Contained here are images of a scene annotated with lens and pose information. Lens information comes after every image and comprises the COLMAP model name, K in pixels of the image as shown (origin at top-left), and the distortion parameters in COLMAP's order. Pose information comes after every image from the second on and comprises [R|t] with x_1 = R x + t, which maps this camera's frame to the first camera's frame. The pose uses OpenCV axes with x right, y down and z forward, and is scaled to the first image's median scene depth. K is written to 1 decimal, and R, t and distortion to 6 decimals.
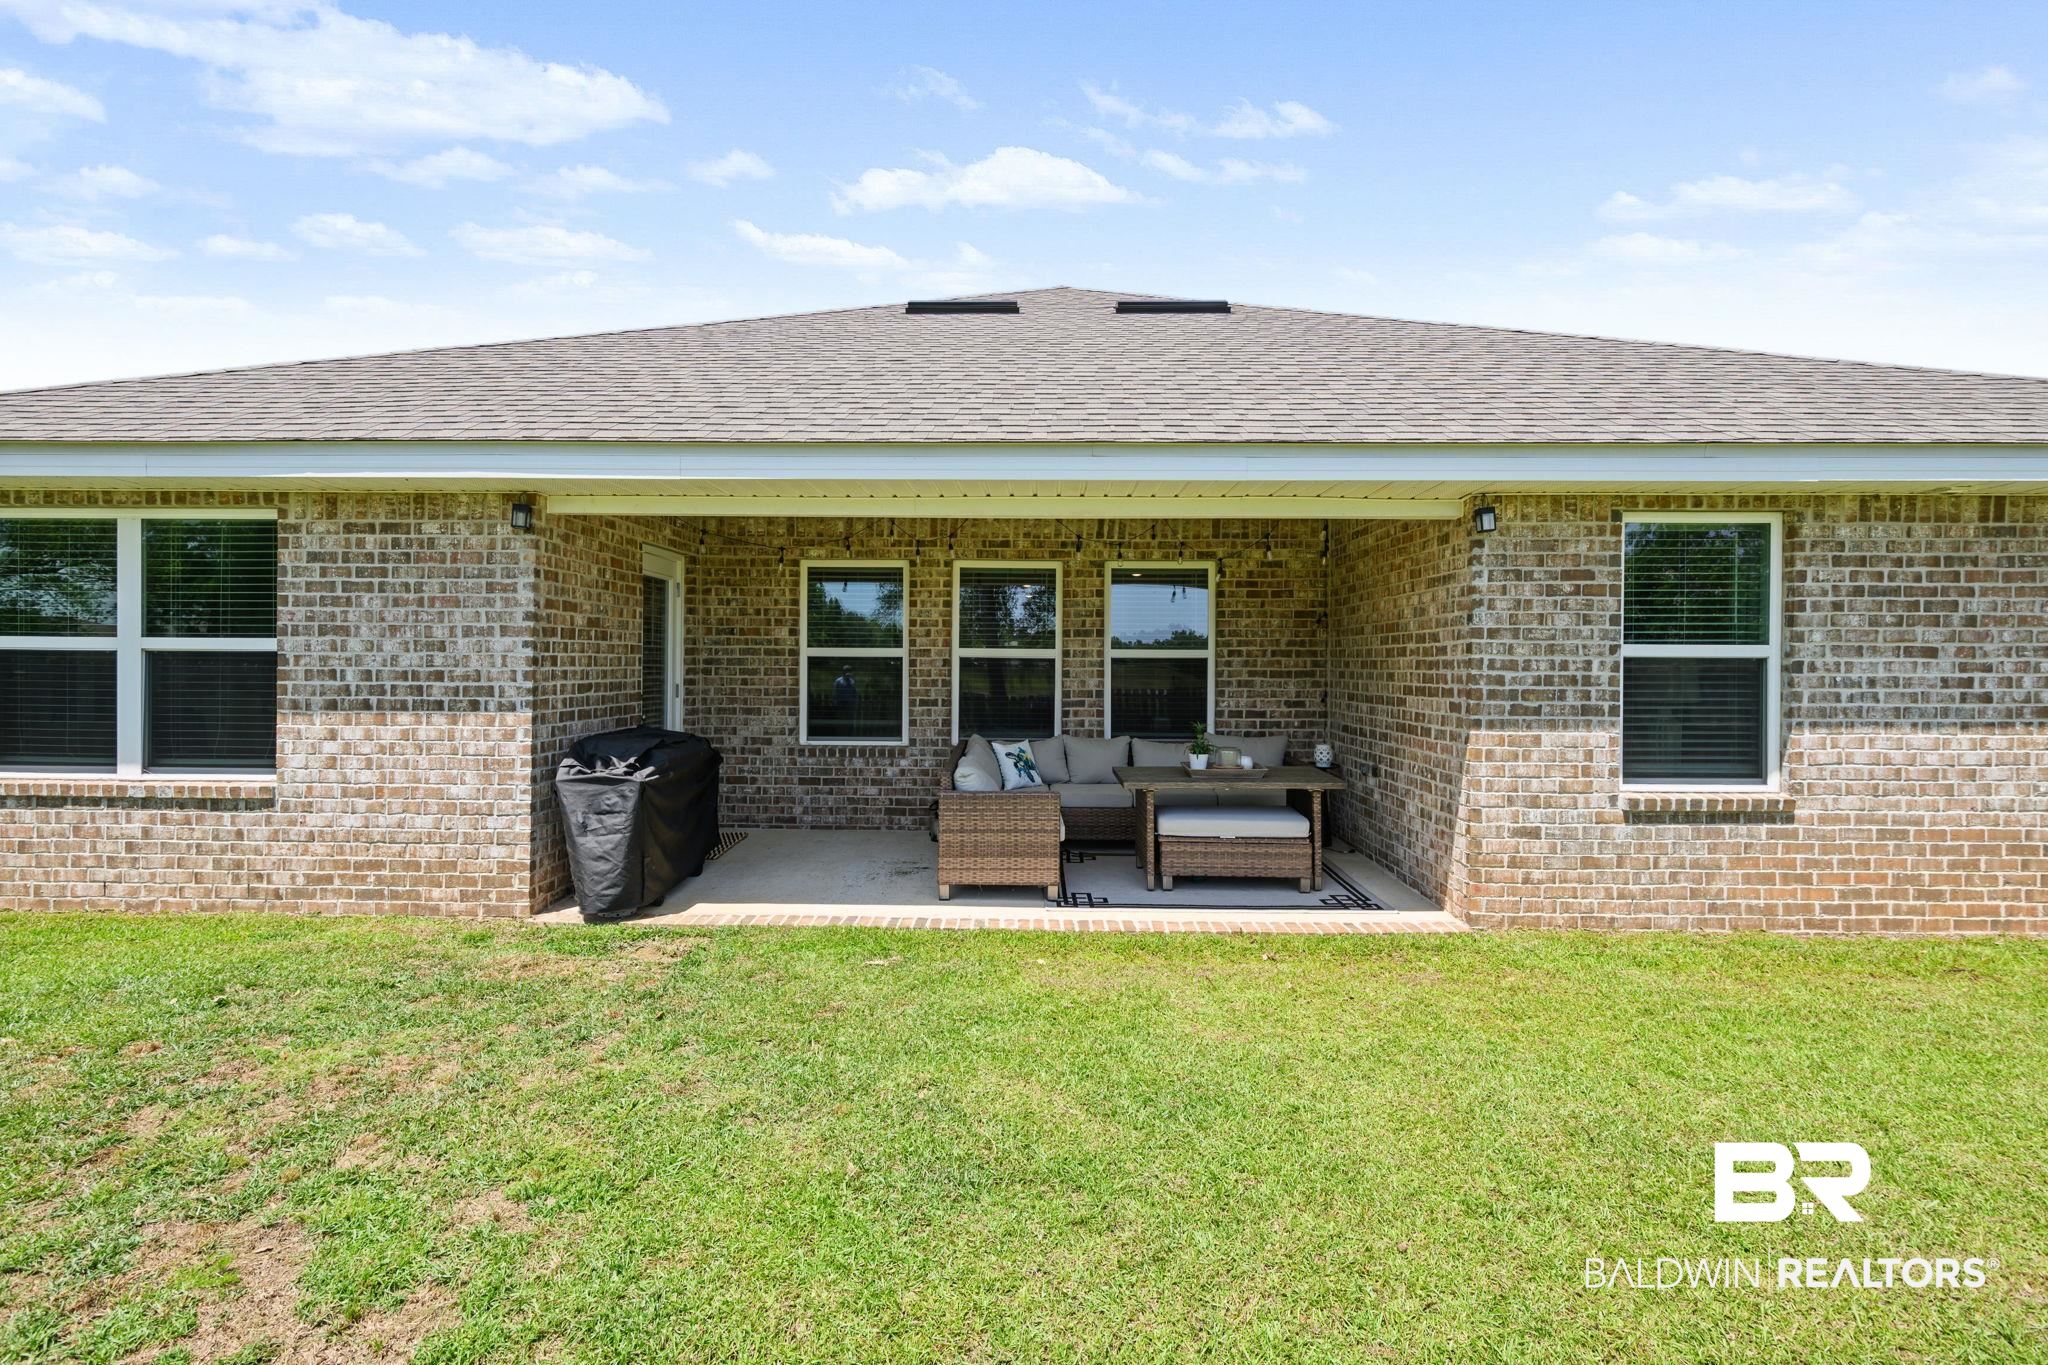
lens RADIAL K [[930.3, 0, 1031.7], [0, 930.3, 663.2], [0, 0, 1]] dist [-0.000181, -0.004461]
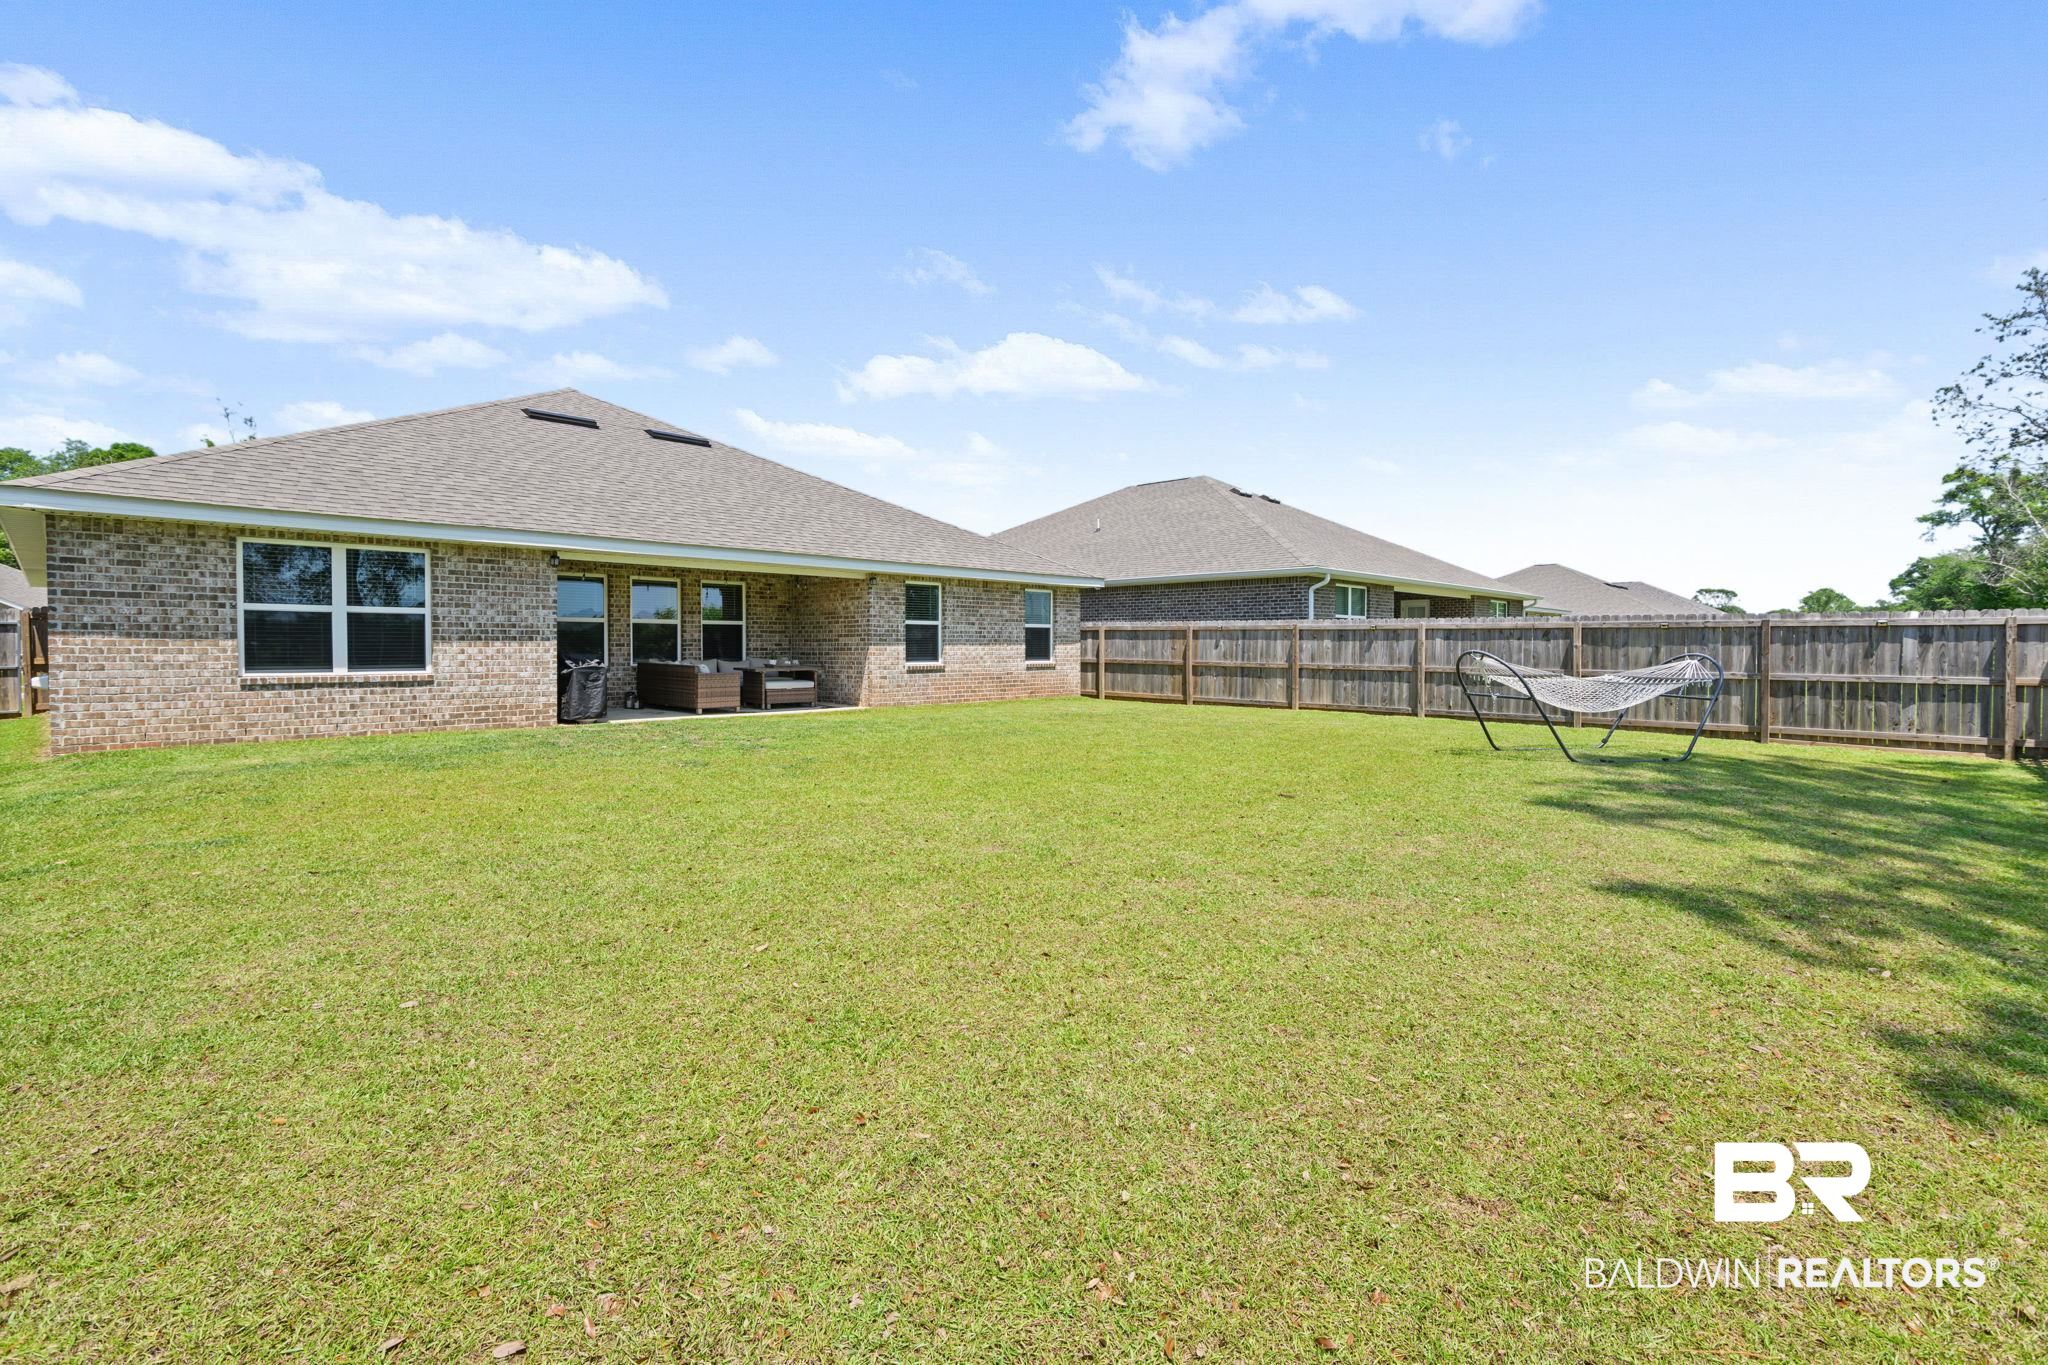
lens RADIAL K [[930.3, 0, 1031.7], [0, 930.3, 663.2], [0, 0, 1]] dist [-0.000181, -0.004461]
pose [[0.675499, -0.018336, 0.737133, -1.485623], [0.003459, 0.999759, 0.021699, 0.061481], [-0.737353, -0.012108, 0.675399, -1.550485]]
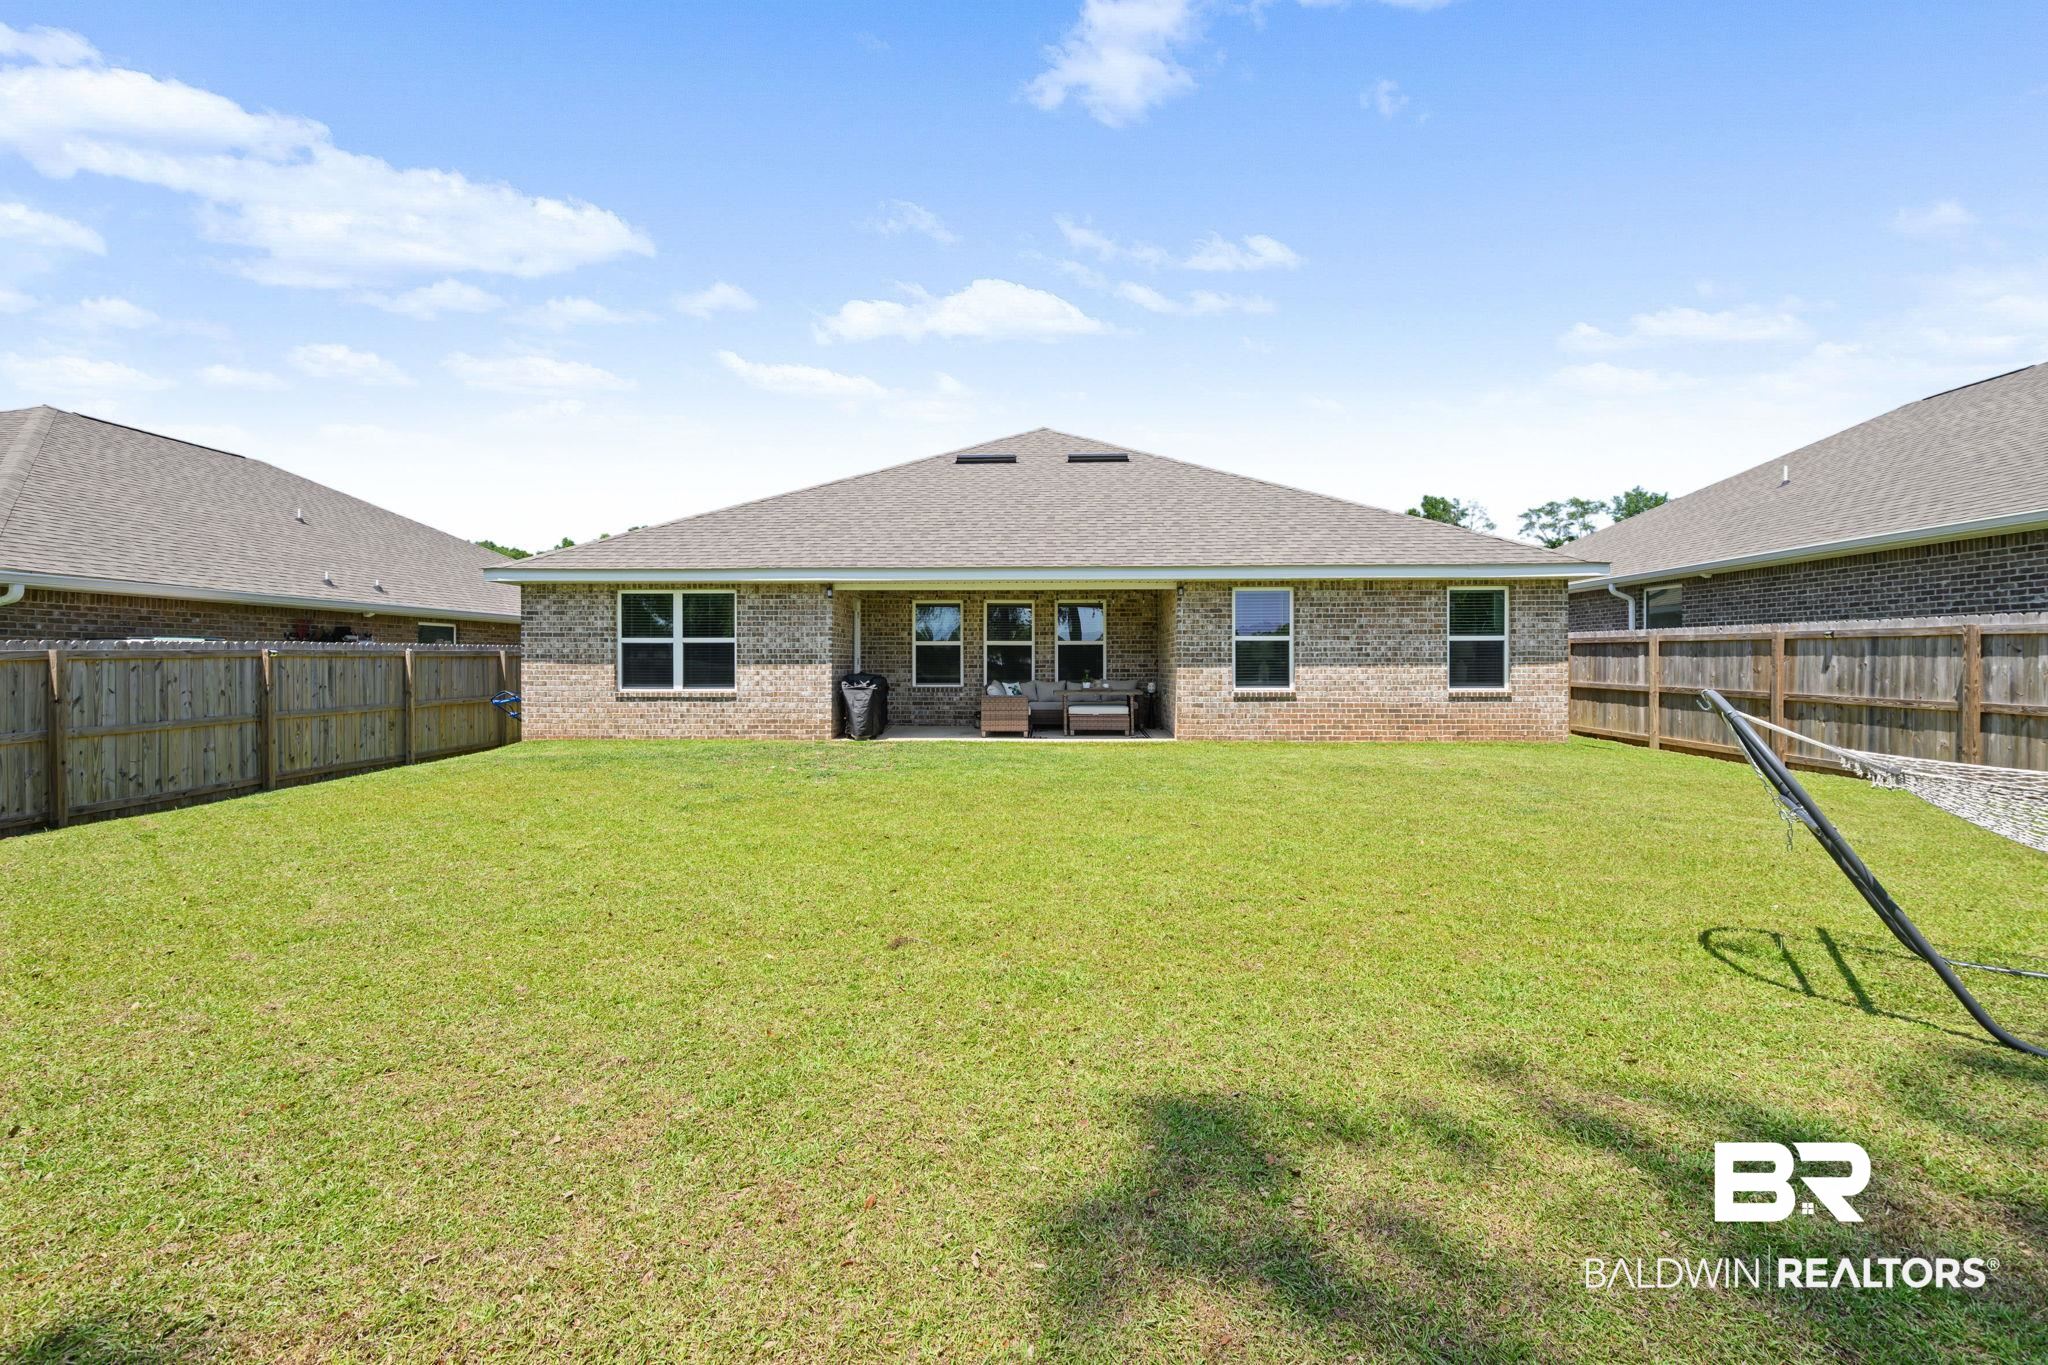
lens RADIAL K [[930.3, 0, 1031.7], [0, 930.3, 663.2], [0, 0, 1]] dist [-0.000181, -0.004461]
pose [[0.999860, -0.007374, -0.015029, 0.084572], [0.007348, 0.999971, -0.001745, 0.058448], [0.015041, 0.001635, 0.999886, -1.692132]]
